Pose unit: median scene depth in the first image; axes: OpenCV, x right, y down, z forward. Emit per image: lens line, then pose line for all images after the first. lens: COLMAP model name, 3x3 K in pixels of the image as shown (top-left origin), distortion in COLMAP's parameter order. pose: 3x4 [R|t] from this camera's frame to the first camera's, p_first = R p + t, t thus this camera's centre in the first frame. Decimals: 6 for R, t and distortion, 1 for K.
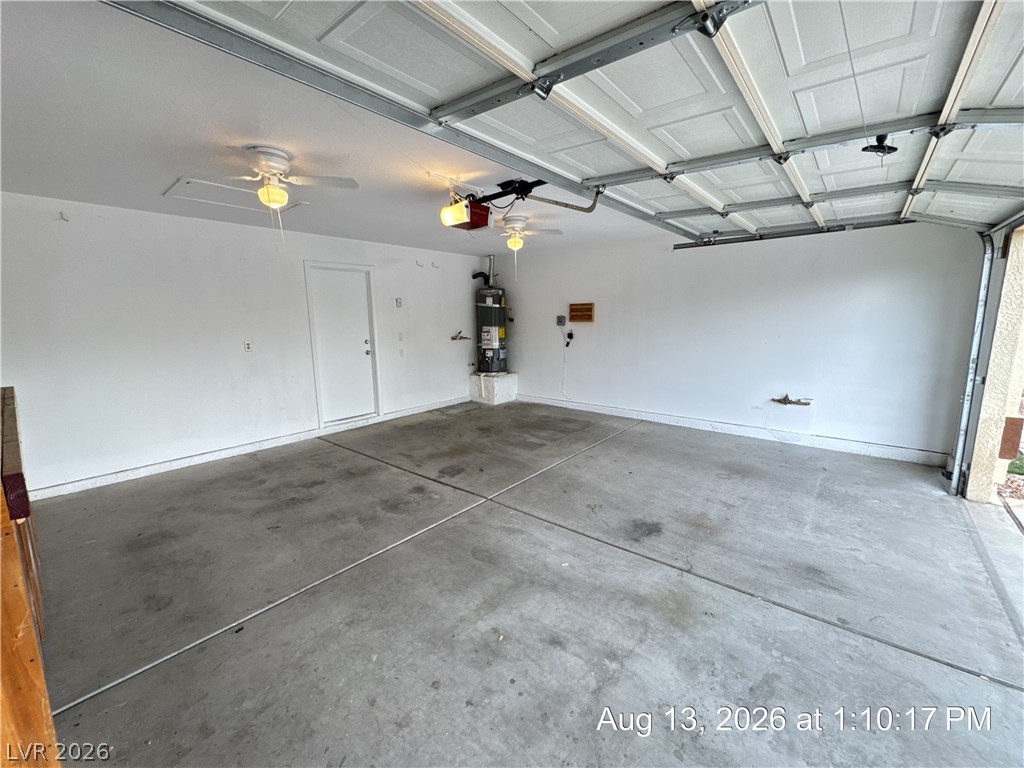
lens RADIAL K [[409.7, 0, 513.0], [0, 409.7, 382.9], [0, 0, 1]] dist [-0.003009, 0.000568]
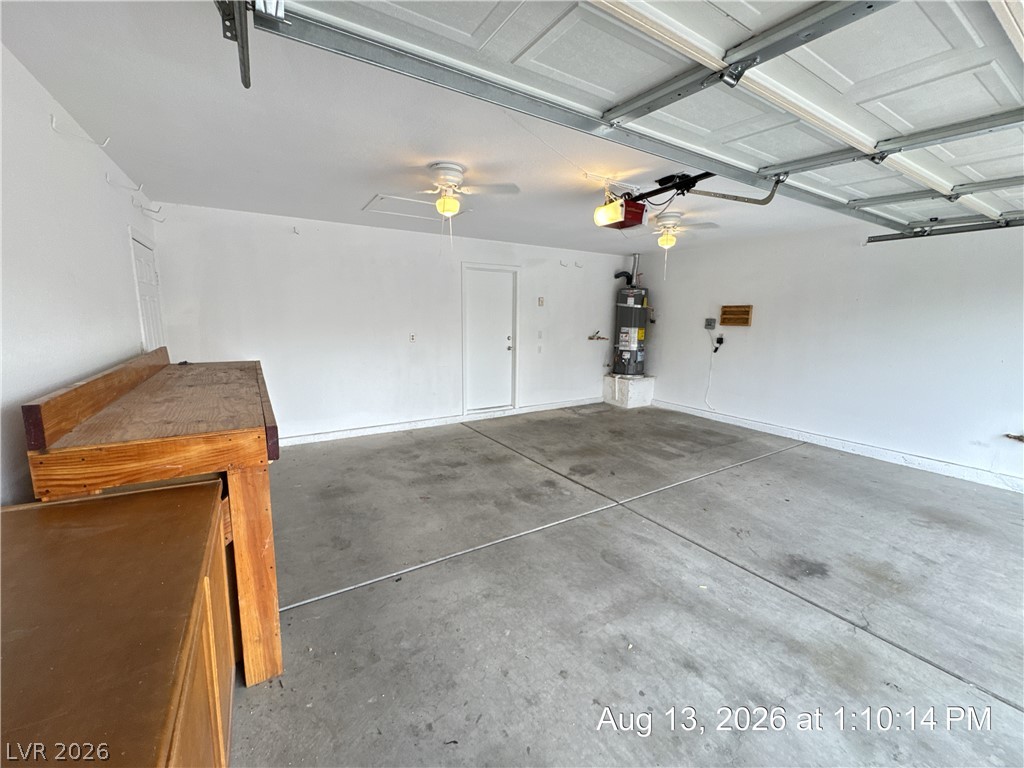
lens RADIAL K [[409.7, 0, 513.9], [0, 409.7, 383.2], [0, 0, 1]] dist [-0.003009, 0.000568]
pose [[0.950230, 0.074607, -0.302484, -0.029336], [-0.074005, 0.997167, 0.013466, 0.002208], [0.302632, 0.009590, 0.953059, -0.014492]]
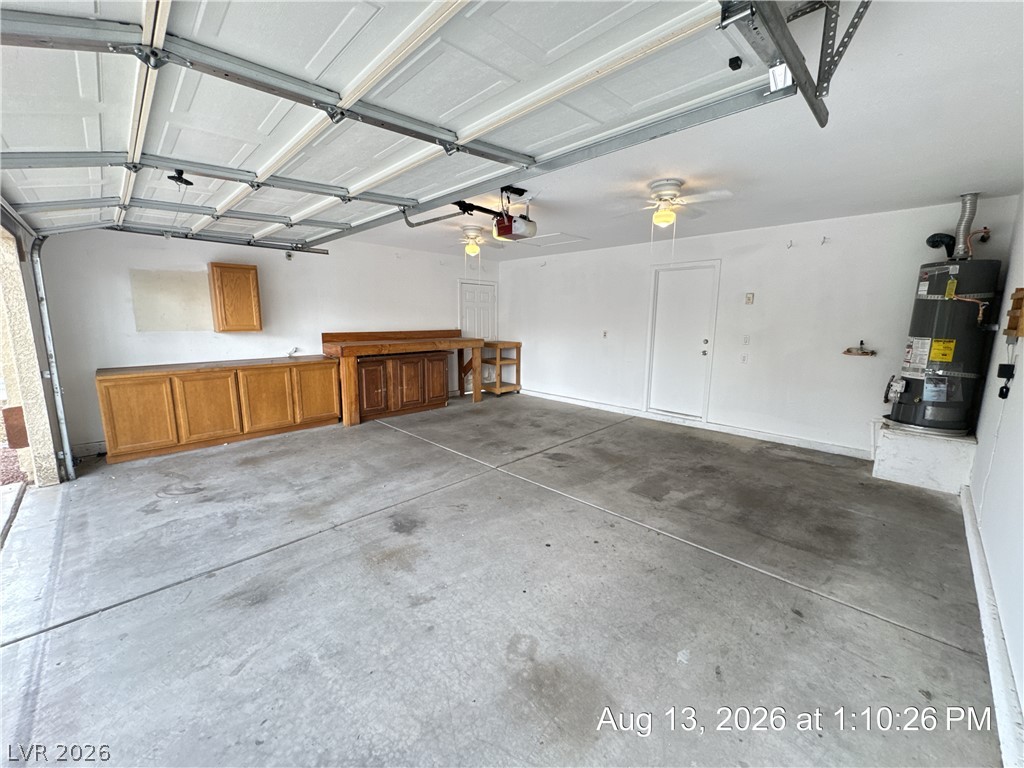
lens RADIAL K [[409.7, 0, 514.1], [0, 409.7, 383.1], [0, 0, 1]] dist [-0.003009, 0.000568]
pose [[-0.086784, 0.174184, -0.980881, 1.212525], [-0.167626, 0.968005, 0.186728, -0.213325], [0.982023, 0.180626, -0.054810, 1.235033]]
